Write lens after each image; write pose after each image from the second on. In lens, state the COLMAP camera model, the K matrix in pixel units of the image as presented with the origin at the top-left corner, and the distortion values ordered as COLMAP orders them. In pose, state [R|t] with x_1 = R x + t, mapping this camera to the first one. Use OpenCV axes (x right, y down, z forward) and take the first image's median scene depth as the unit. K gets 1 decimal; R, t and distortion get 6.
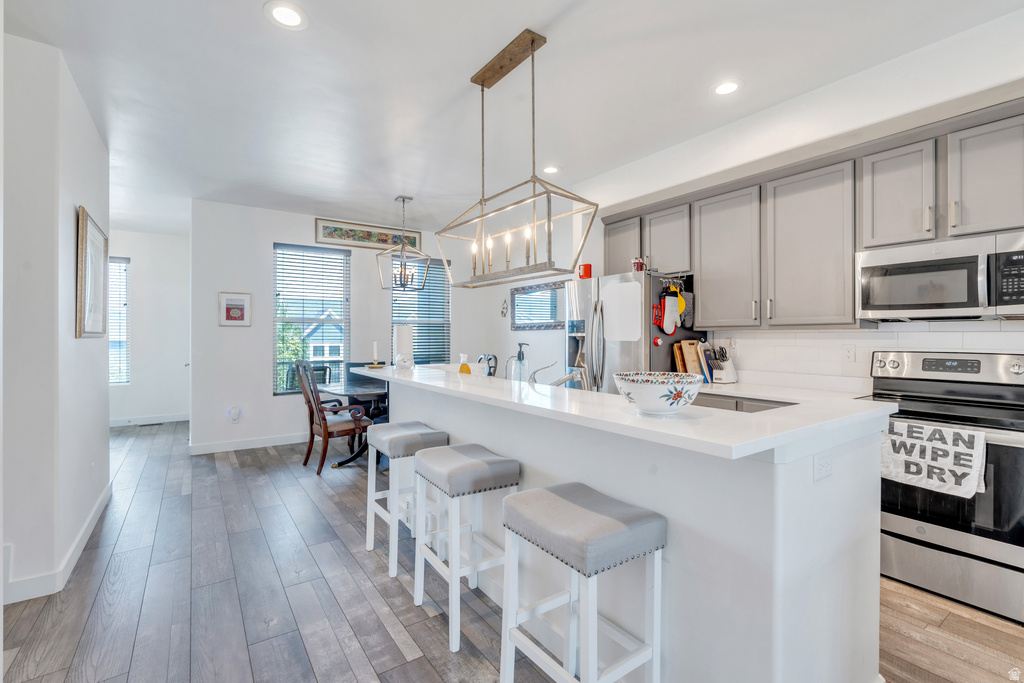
lens RADIAL K [[461.9, 0, 509.4], [0, 461.9, 333.3], [0, 0, 1]] dist [-0.004967, 0.000866]
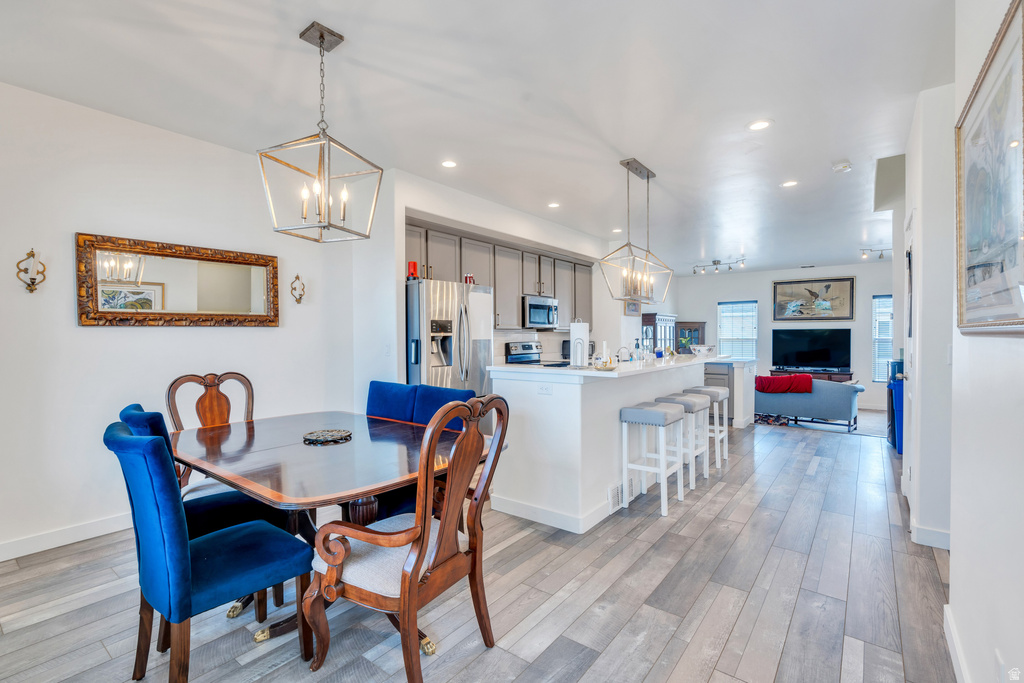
lens RADIAL K [[461.9, 0, 523.0], [0, 461.9, 344.6], [0, 0, 1]] dist [-0.004967, 0.000866]
pose [[-0.310741, -0.015942, 0.950361, -0.689842], [0.001679, 0.999849, 0.017321, 0.006188], [-0.950493, 0.006978, -0.310667, 0.902135]]
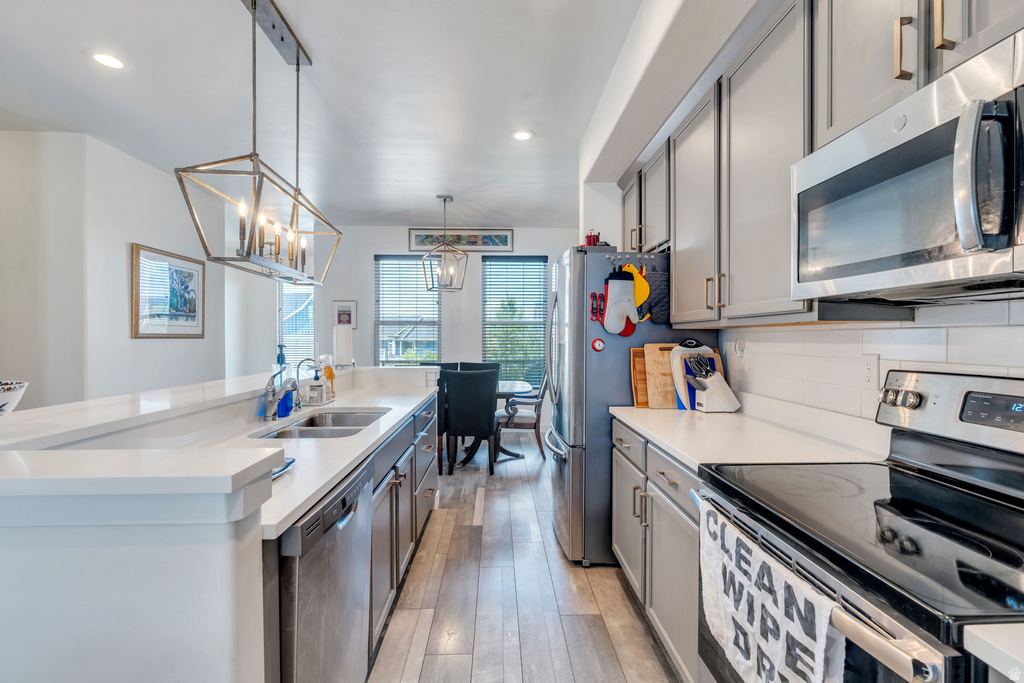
lens RADIAL K [[461.9, 0, 513.8], [0, 461.9, 343.1], [0, 0, 1]] dist [-0.004967, 0.000866]
pose [[0.845882, 0.006922, -0.533326, 0.402925], [0.002710, 0.999847, 0.017275, 0.001762], [0.533364, -0.016058, 0.845733, 0.225974]]
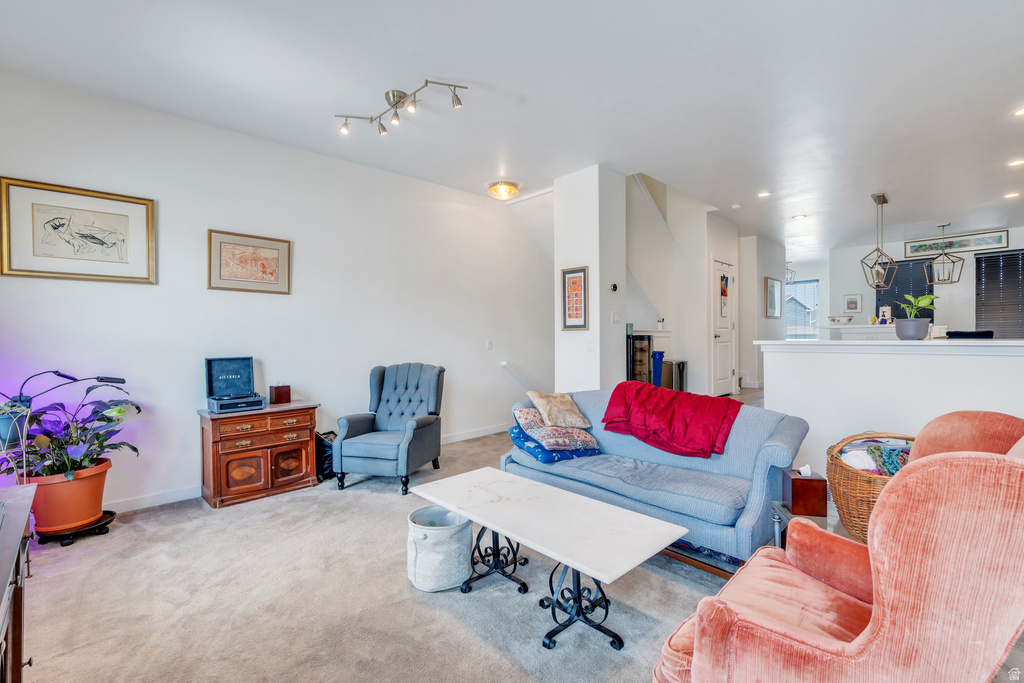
lens RADIAL K [[461.9, 0, 511.6], [0, 461.9, 334.7], [0, 0, 1]] dist [-0.004967, 0.000866]
pose [[0.152283, -0.003139, -0.988332, 1.026867], [0.014666, 0.999892, -0.000916, 0.054597], [0.988228, -0.014356, 0.152313, -0.639466]]
